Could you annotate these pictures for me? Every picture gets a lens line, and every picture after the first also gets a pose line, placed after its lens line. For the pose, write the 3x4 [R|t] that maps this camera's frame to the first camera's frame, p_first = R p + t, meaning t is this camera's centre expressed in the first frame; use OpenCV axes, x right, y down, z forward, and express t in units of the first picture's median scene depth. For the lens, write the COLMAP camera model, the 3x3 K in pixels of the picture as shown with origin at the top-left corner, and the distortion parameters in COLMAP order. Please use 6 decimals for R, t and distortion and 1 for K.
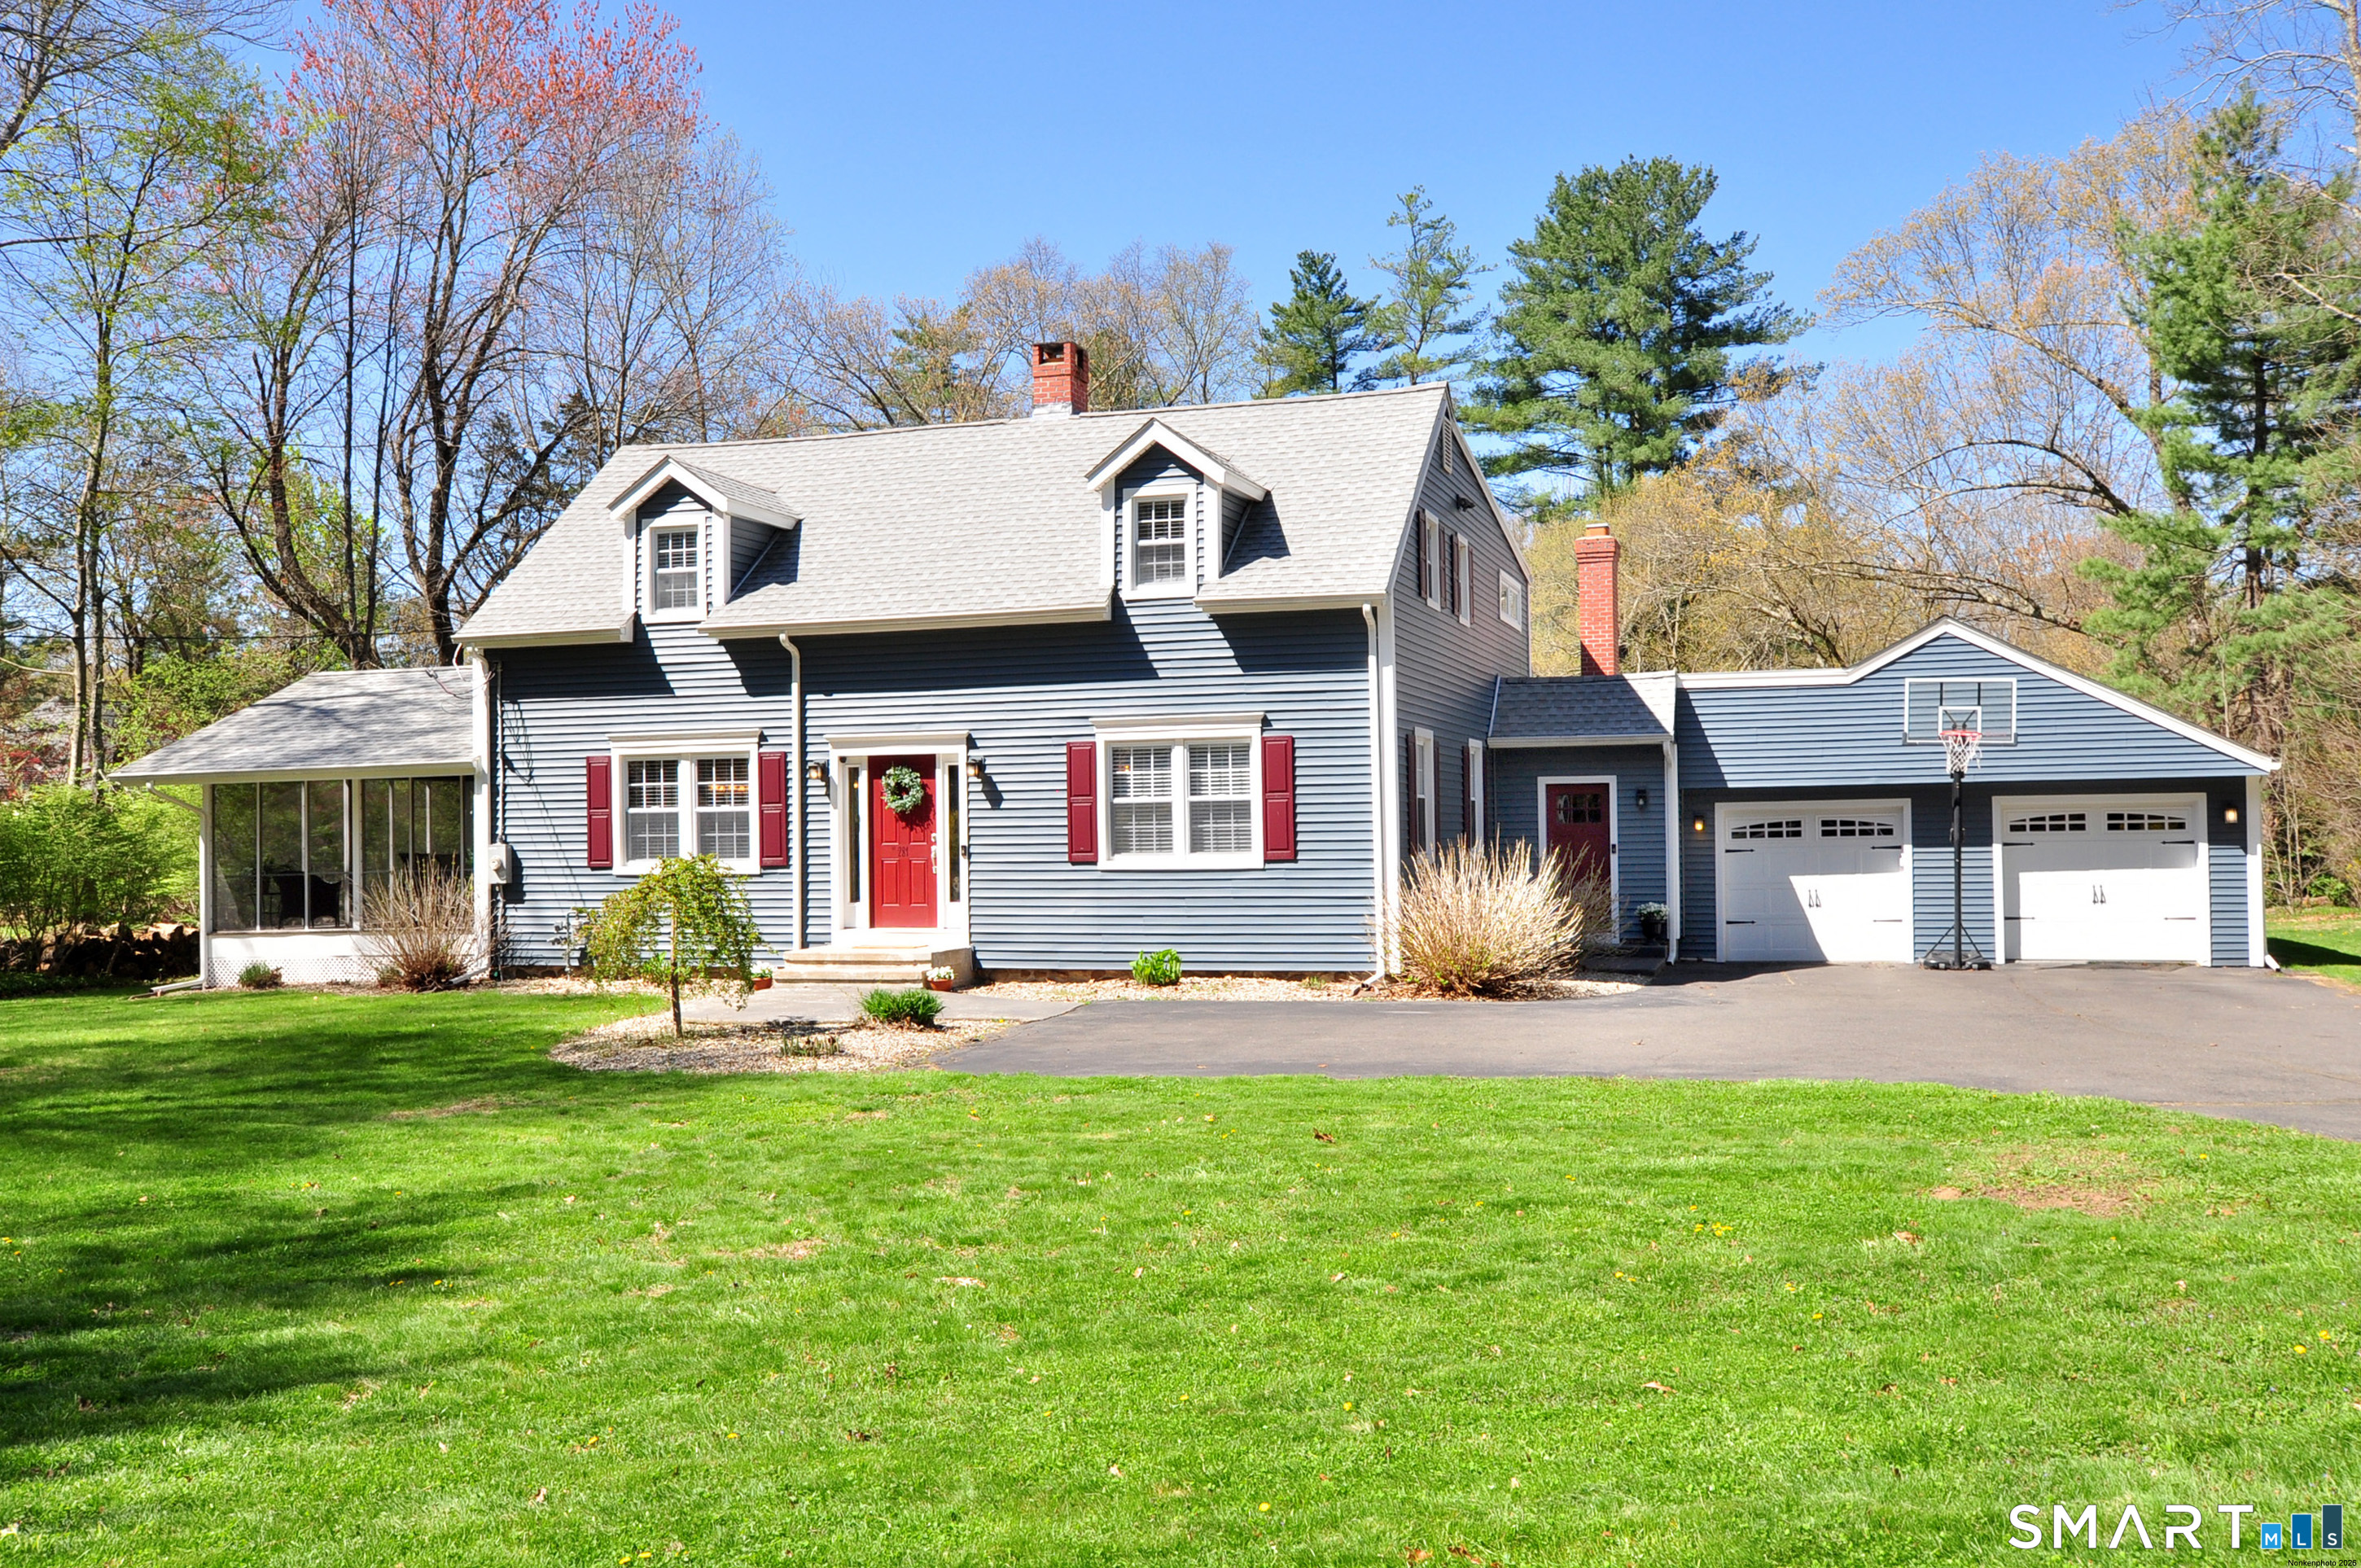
lens RADIAL K [[2039.3, 0, 1180.4], [0, 2039.3, 841.0], [0, 0, 1]] dist [0.010065, 0.008063]
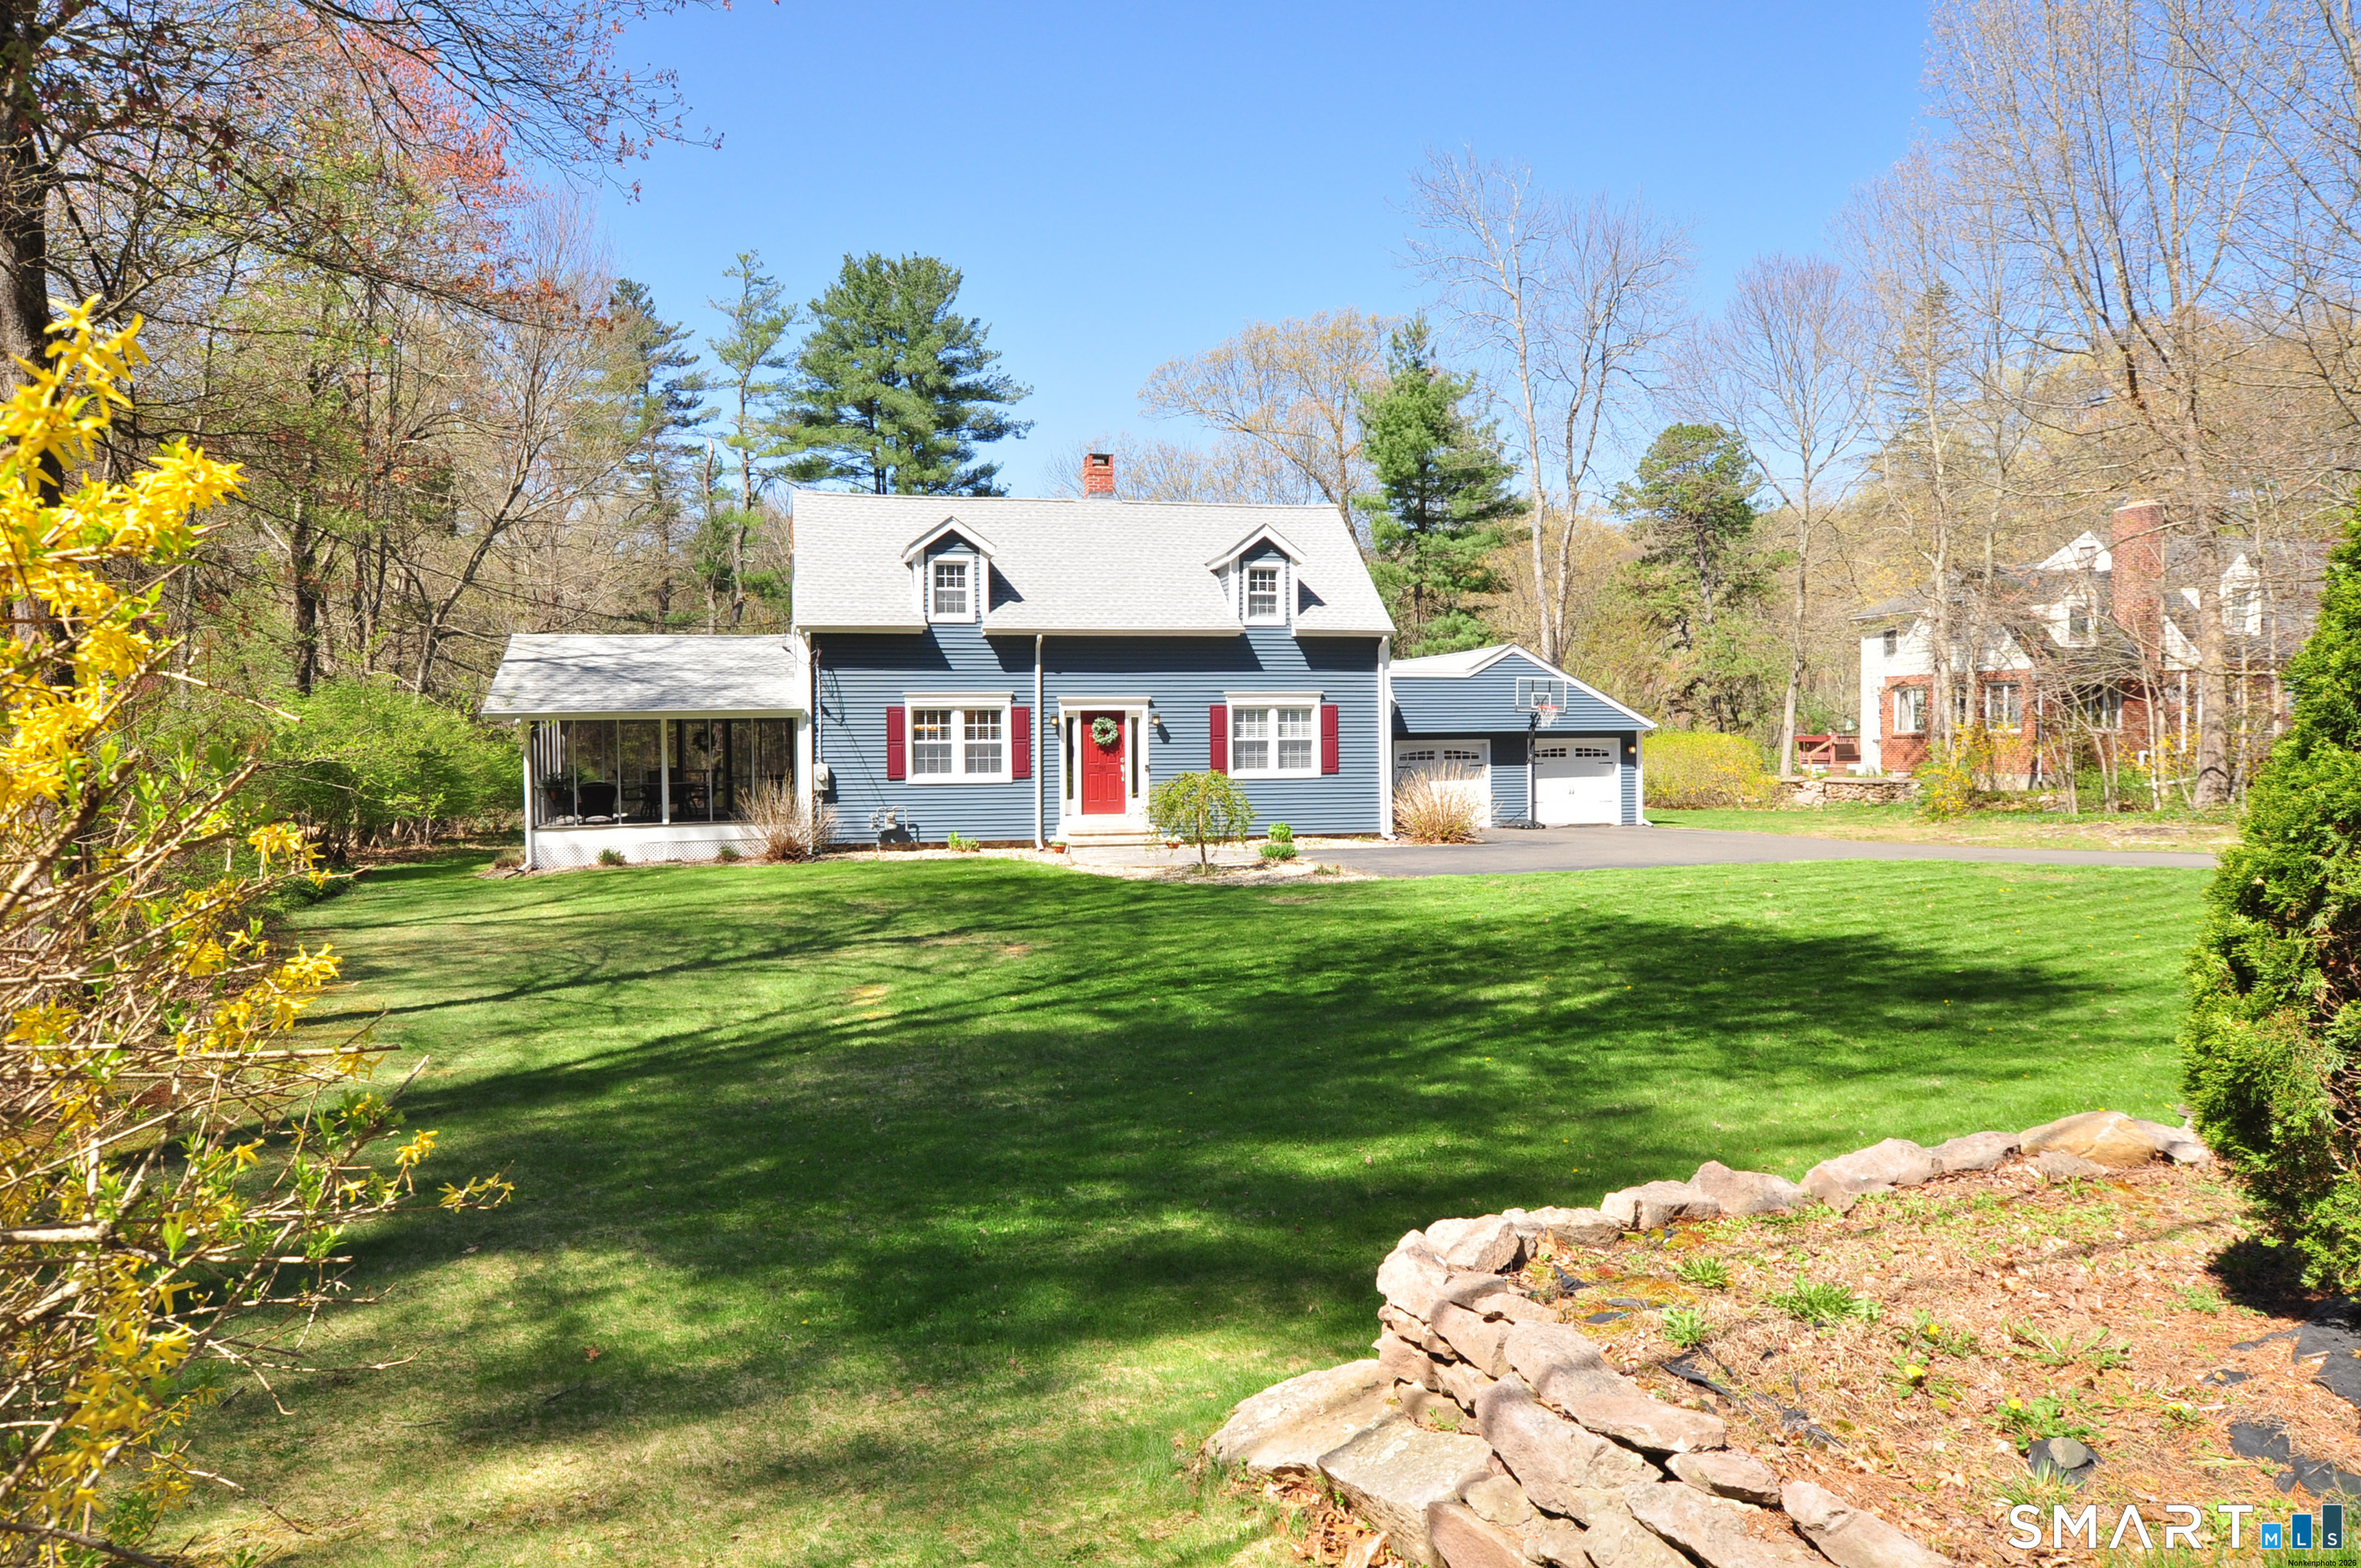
lens RADIAL K [[1698.3, 0, 1180.5], [0, 1698.3, 784.0], [0, 0, 1]] dist [0.006165, 0.001135]
pose [[0.856689, -0.006206, 0.515795, -0.770997], [-0.000988, 0.999906, 0.013671, -0.001161], [-0.515832, -0.012222, 0.856603, -0.209685]]
